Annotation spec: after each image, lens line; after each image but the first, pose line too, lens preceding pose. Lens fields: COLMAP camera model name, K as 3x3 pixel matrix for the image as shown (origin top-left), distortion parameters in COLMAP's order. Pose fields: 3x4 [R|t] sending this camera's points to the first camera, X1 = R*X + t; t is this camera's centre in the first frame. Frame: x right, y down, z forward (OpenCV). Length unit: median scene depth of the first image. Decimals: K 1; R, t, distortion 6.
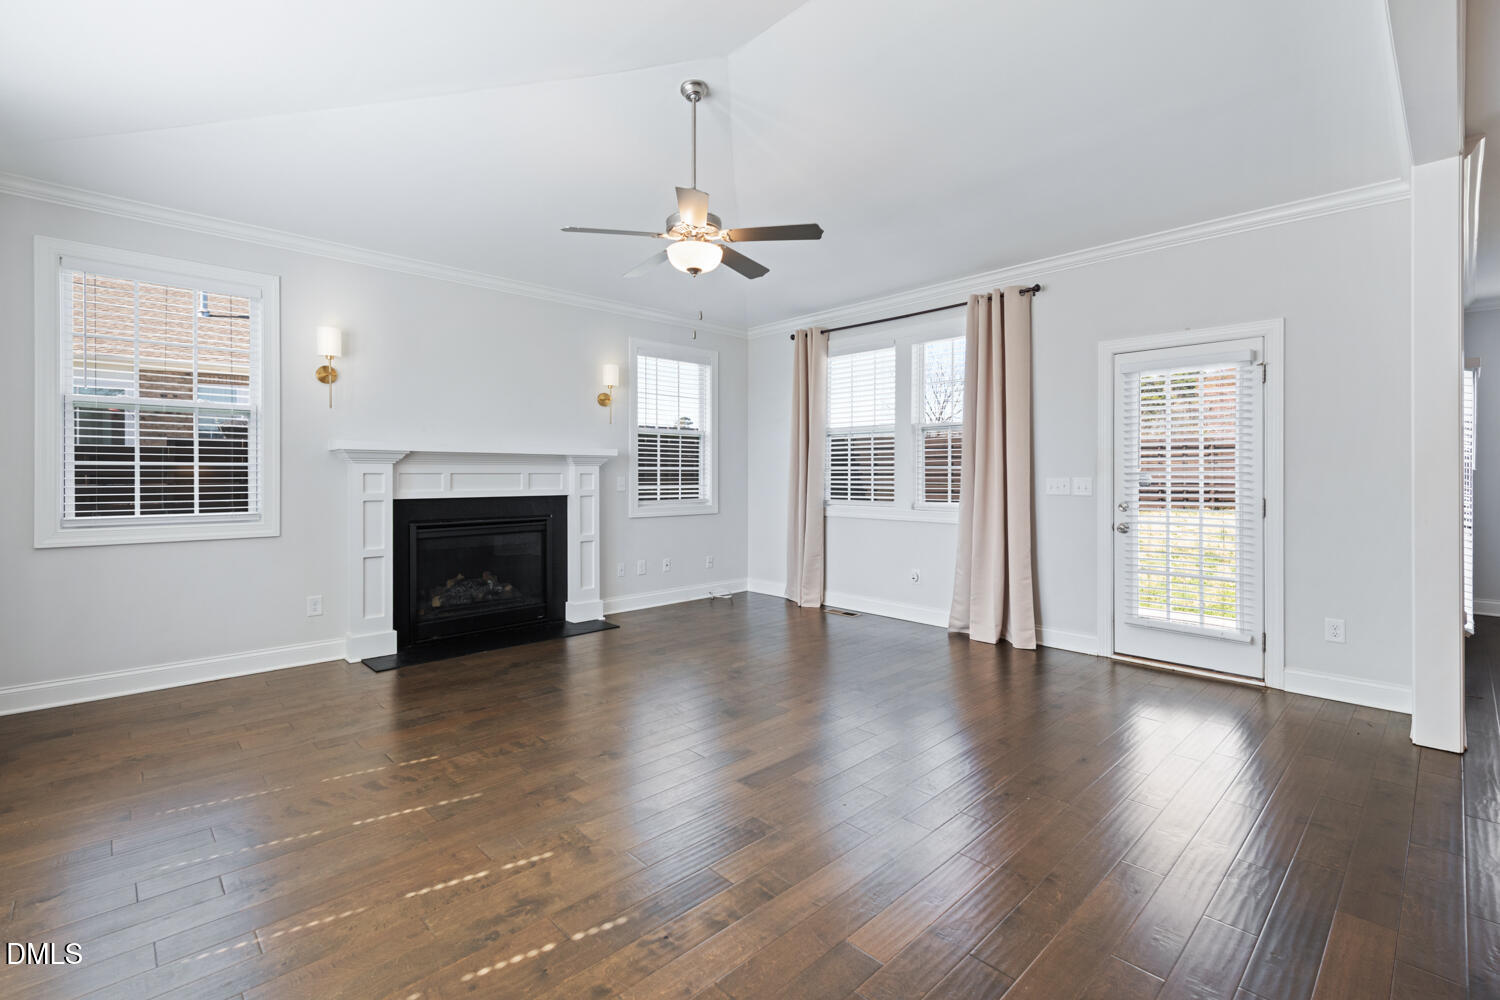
lens RADIAL K [[675.2, 0, 753.3], [0, 675.2, 475.6], [0, 0, 1]] dist [0.008102, -0.000549]
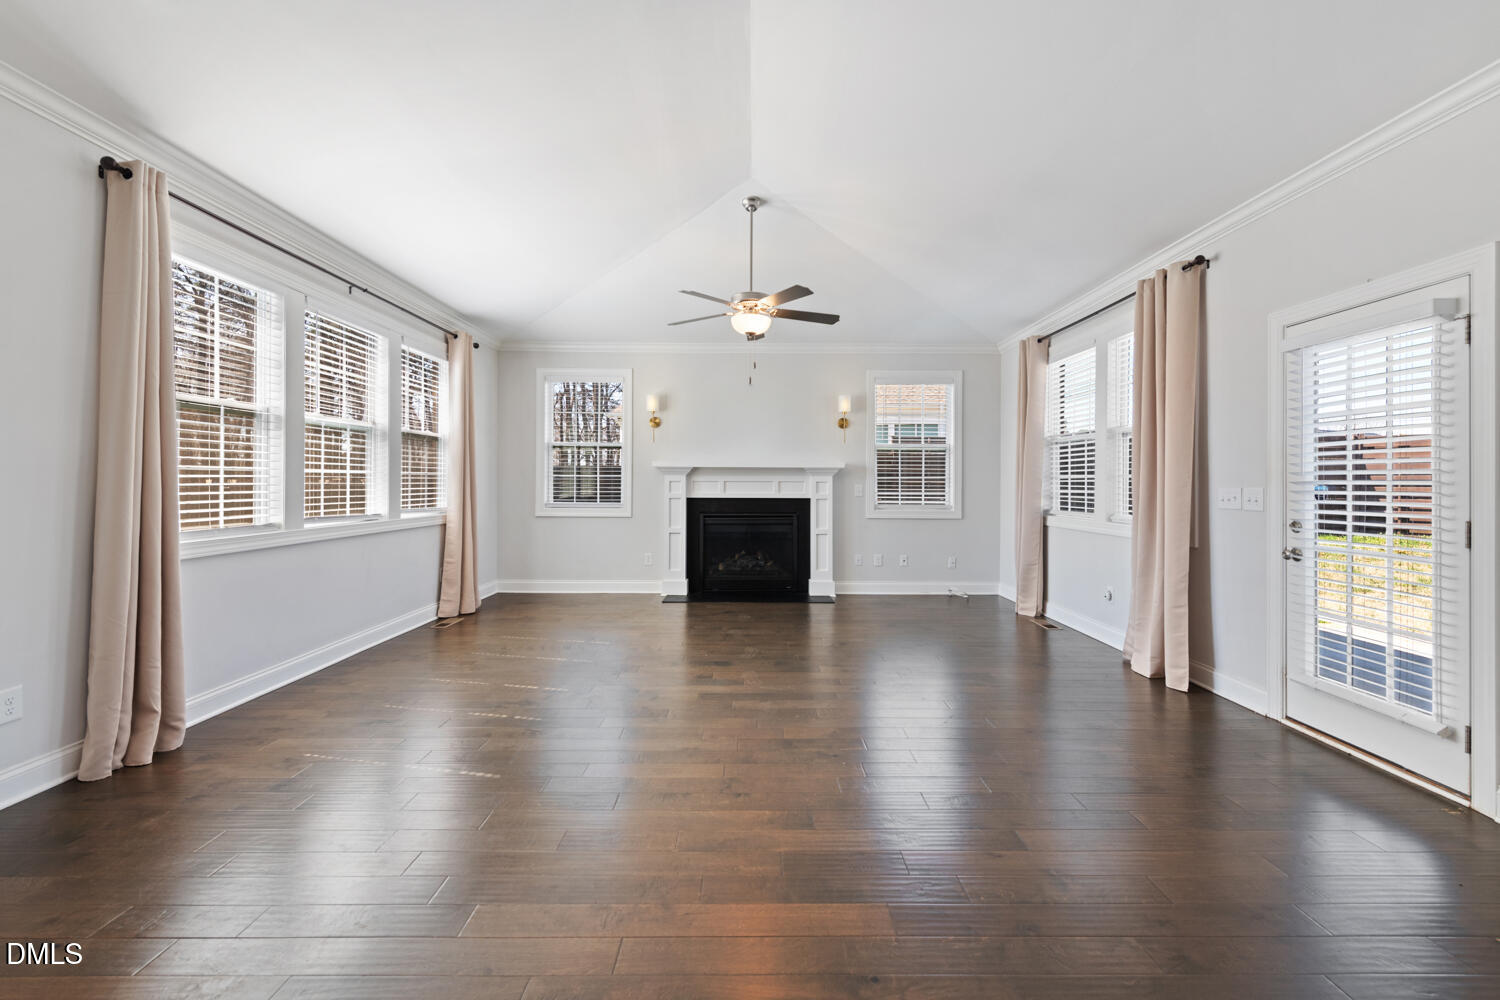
lens RADIAL K [[611.0, 0, 748.8], [0, 611.0, 479.3], [0, 0, 1]] dist [0.017146, -0.009816]
pose [[0.717595, -0.000840, -0.696460, 0.529339], [-0.005753, 0.999958, -0.007133, 0.001327], [0.696437, 0.009125, 0.717560, 0.069563]]
